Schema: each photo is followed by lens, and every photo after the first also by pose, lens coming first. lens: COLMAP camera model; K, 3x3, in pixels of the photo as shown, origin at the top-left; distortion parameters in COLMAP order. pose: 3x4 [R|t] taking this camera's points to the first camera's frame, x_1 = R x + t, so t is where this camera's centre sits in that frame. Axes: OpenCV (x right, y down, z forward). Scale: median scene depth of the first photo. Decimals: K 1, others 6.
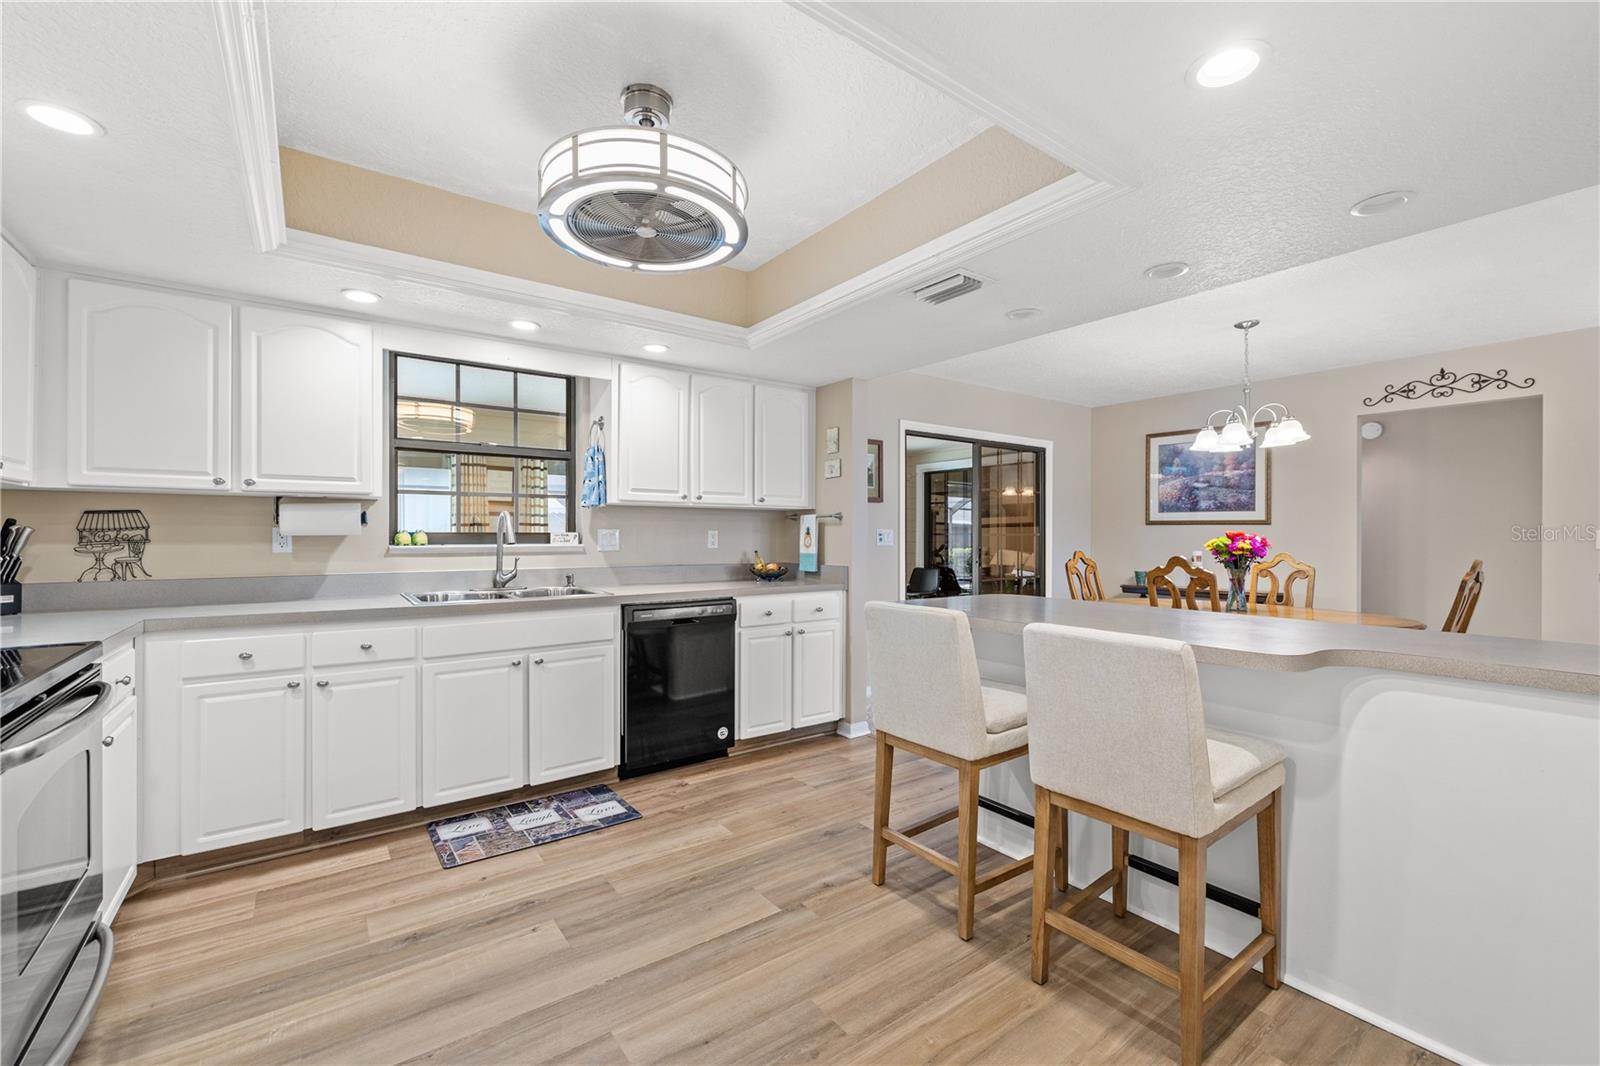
lens RADIAL K [[669.1, 0, 790.4], [0, 669.1, 536.6], [0, 0, 1]] dist [0.001296, 0.000088]
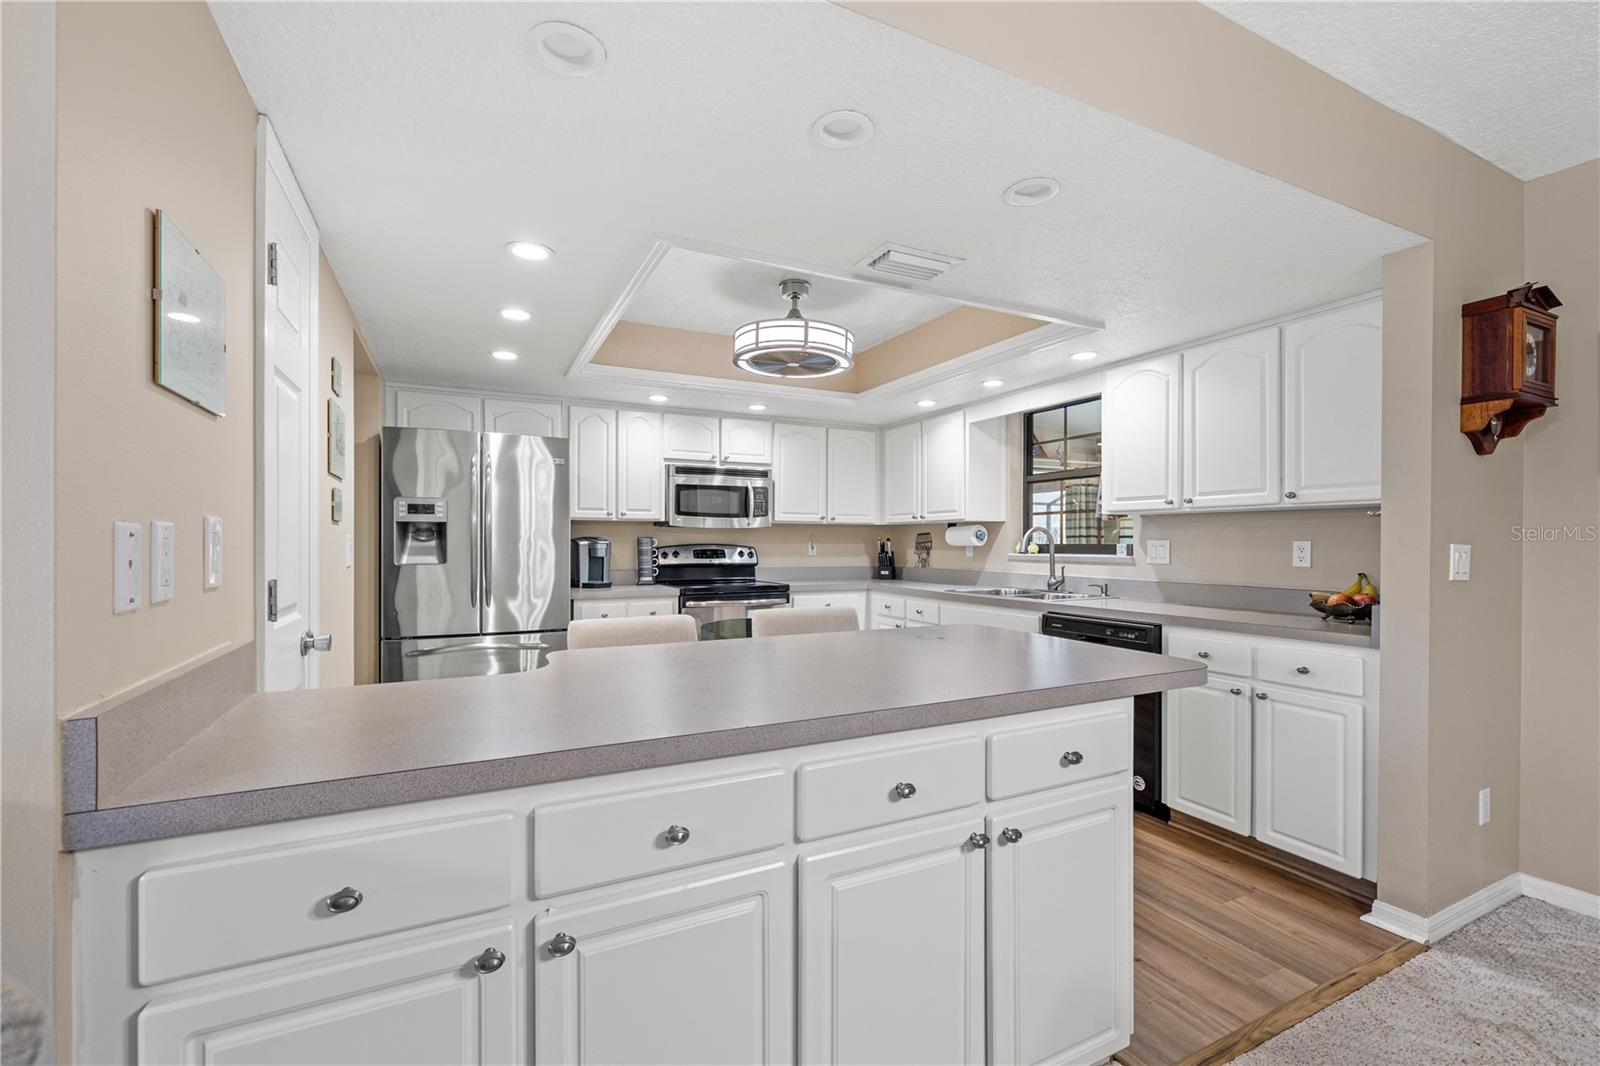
lens RADIAL K [[674.5, 0, 789.1], [0, 674.5, 542.1], [0, 0, 1]] dist [0.000880, -0.000216]
pose [[-0.168125, -0.003777, -0.985759, 0.924166], [-0.007259, 0.999970, -0.002594, -0.003266], [0.985739, 0.006719, -0.168147, 0.810574]]
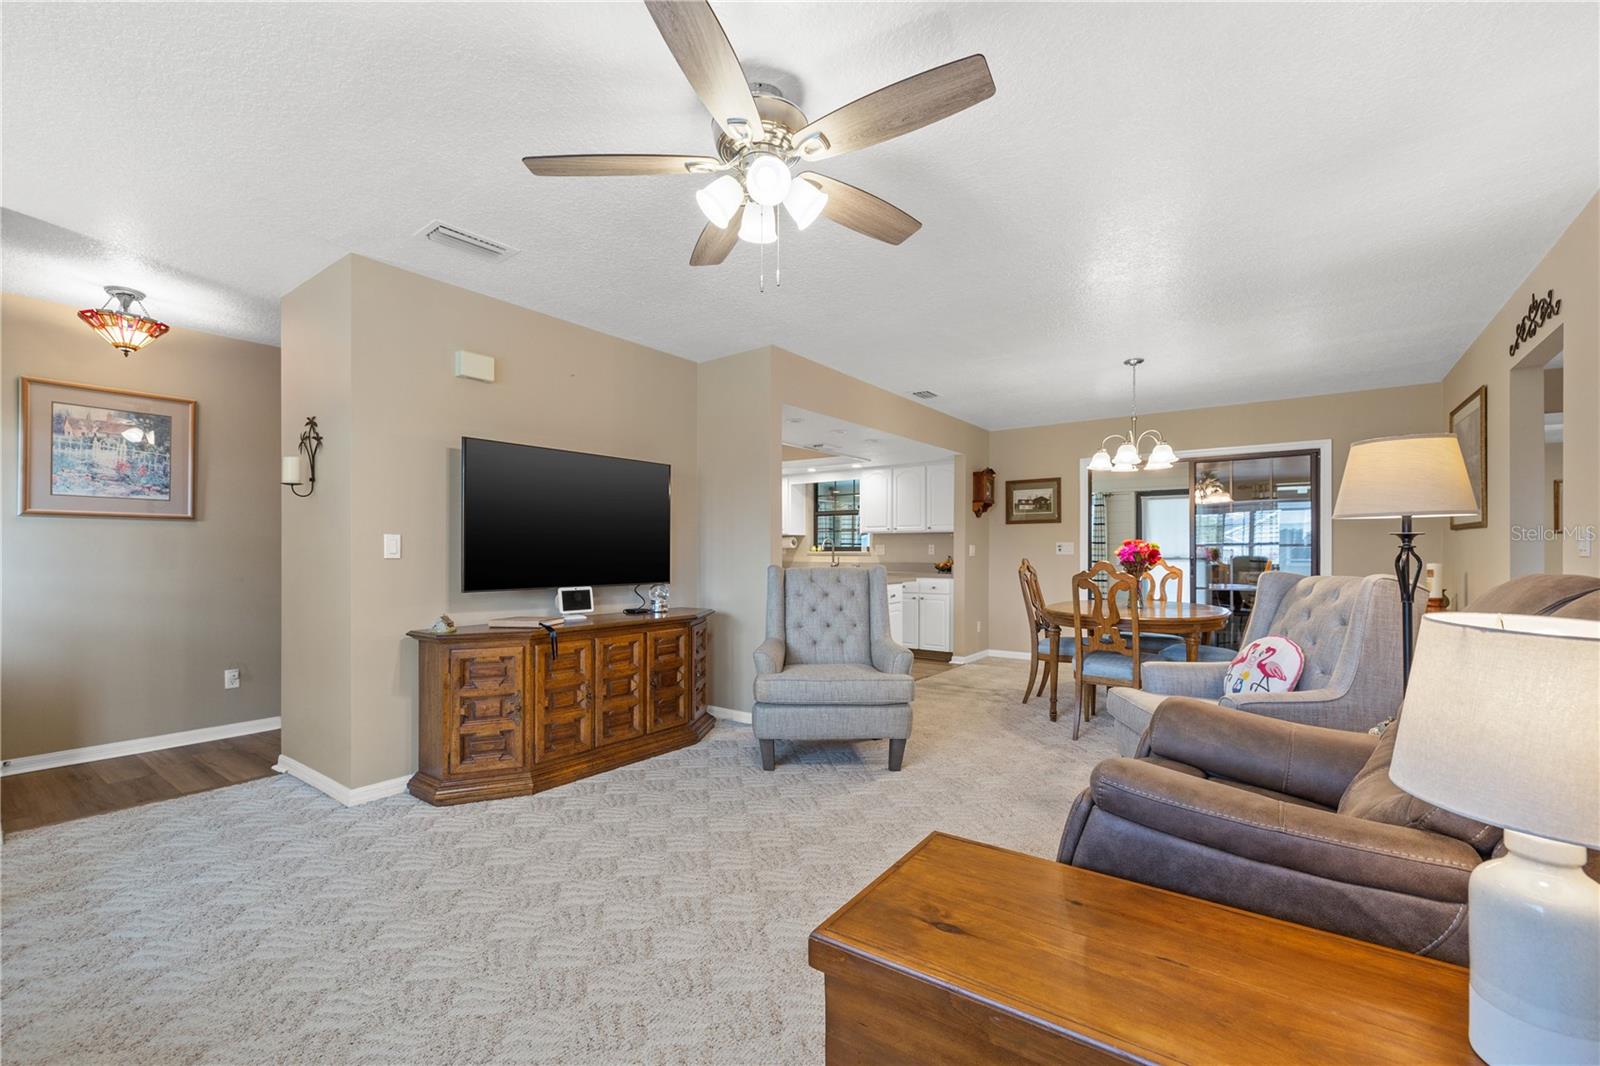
lens RADIAL K [[672.2, 0, 797.1], [0, 672.2, 552.4], [0, 0, 1]] dist [0.001418, 0.000094]
pose [[0.305337, -0.001633, -0.952243, 2.115472], [-0.003678, 0.999989, -0.002894, 0.025372], [0.952237, 0.004386, 0.305327, 0.111198]]
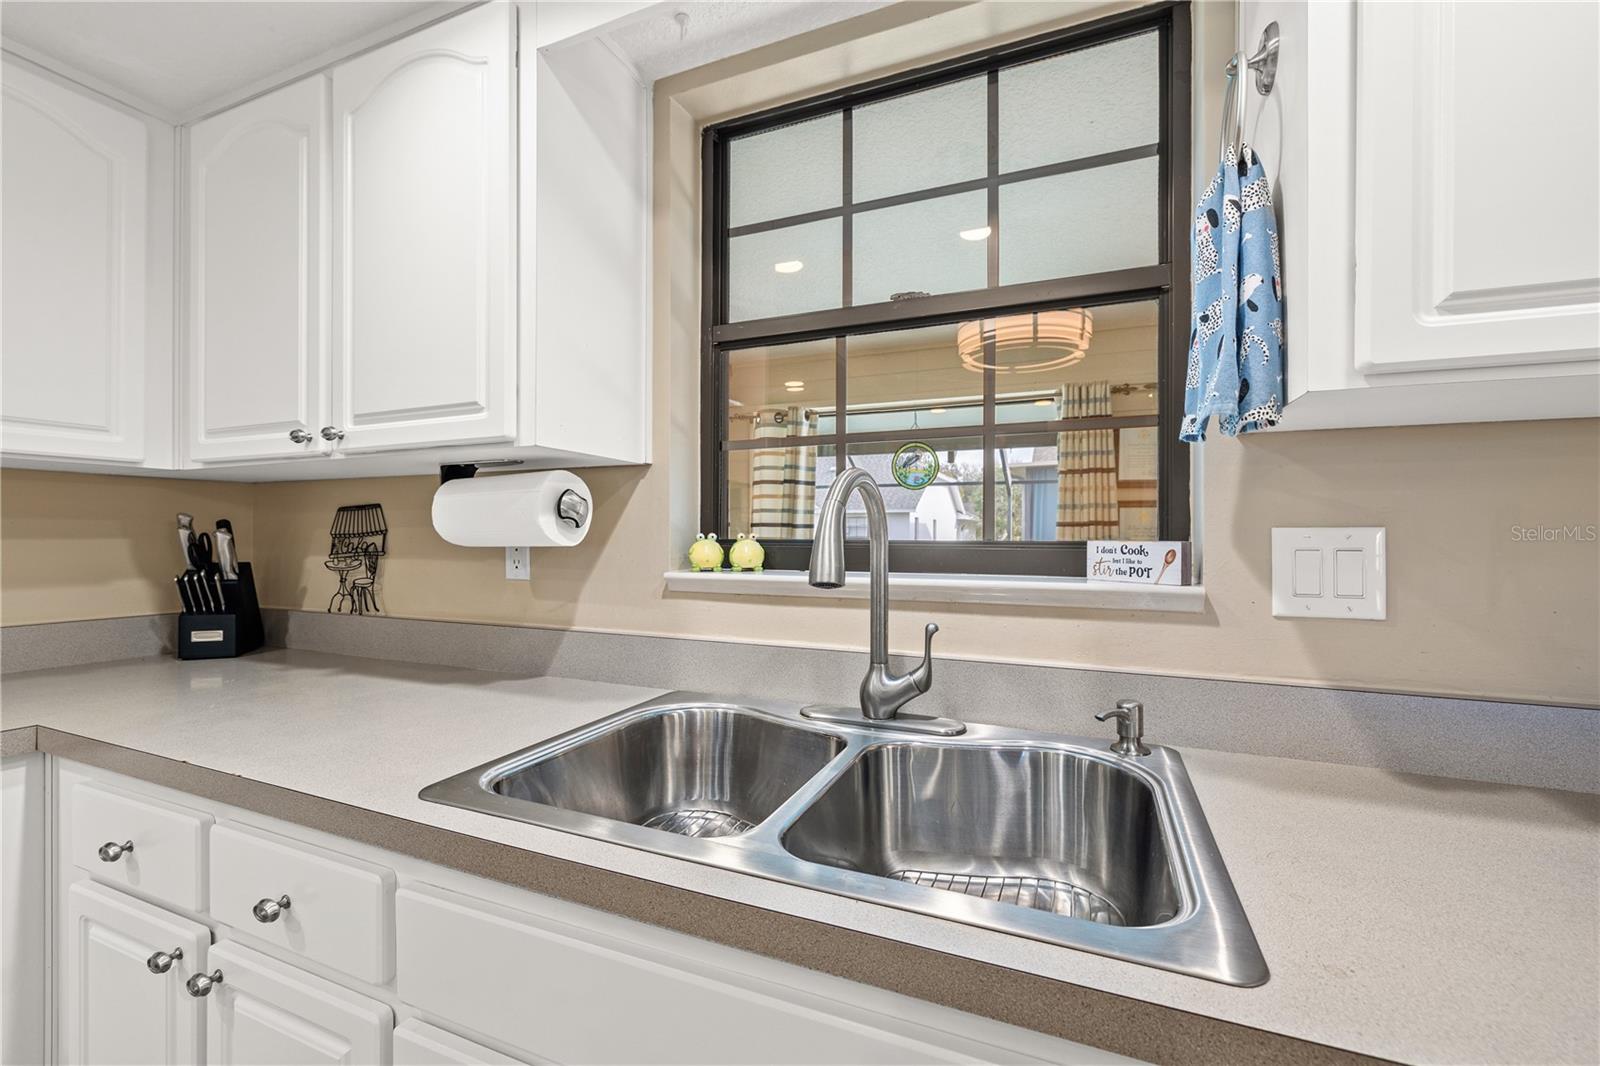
lens RADIAL K [[675.1, 0, 790.2], [0, 675.1, 533.7], [0, 0, 1]] dist [-0.000016, 0.000020]
pose [[0.512886, -0.002653, -0.858453, -0.201241], [-0.005442, 0.999965, -0.006342, -0.008345], [0.858440, 0.007924, 0.512853, 0.880938]]
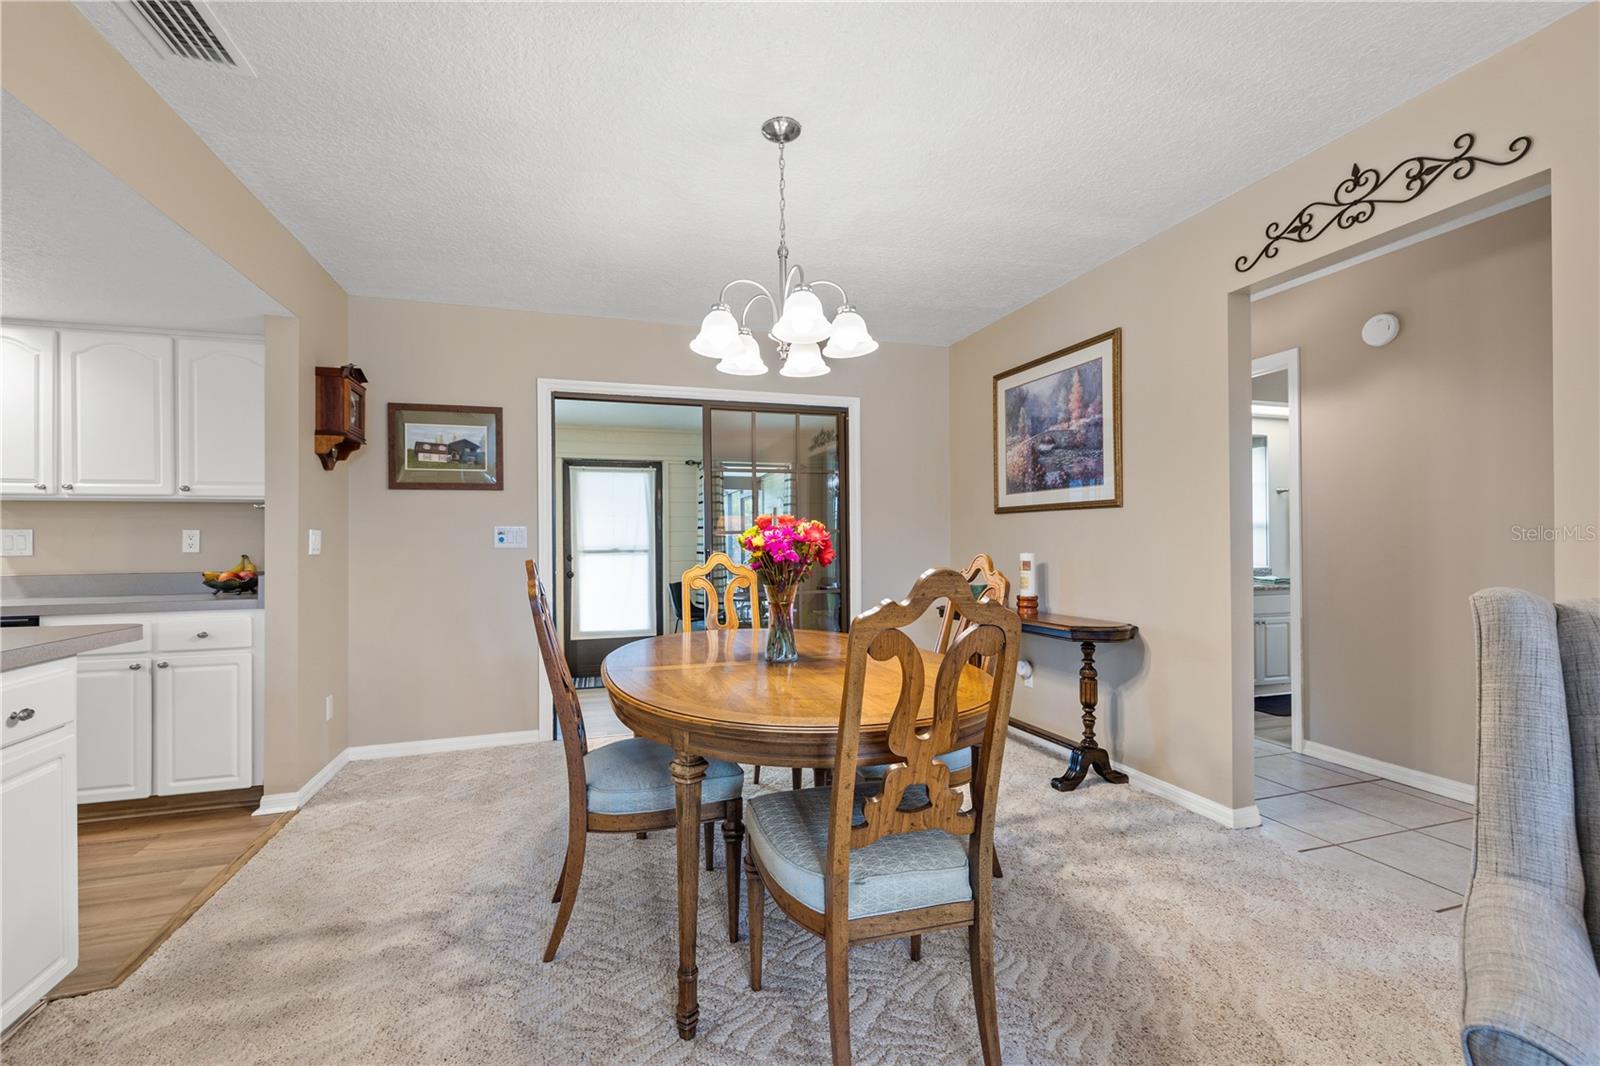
lens RADIAL K [[671.6, 0, 789.6], [0, 671.6, 536.8], [0, 0, 1]] dist [-0.000076, -0.000465]
pose [[0.948474, -0.012654, -0.316603, 1.120690], [0.009766, 0.999895, -0.010707, 0.020388], [0.316706, 0.007063, 0.948498, 0.641869]]
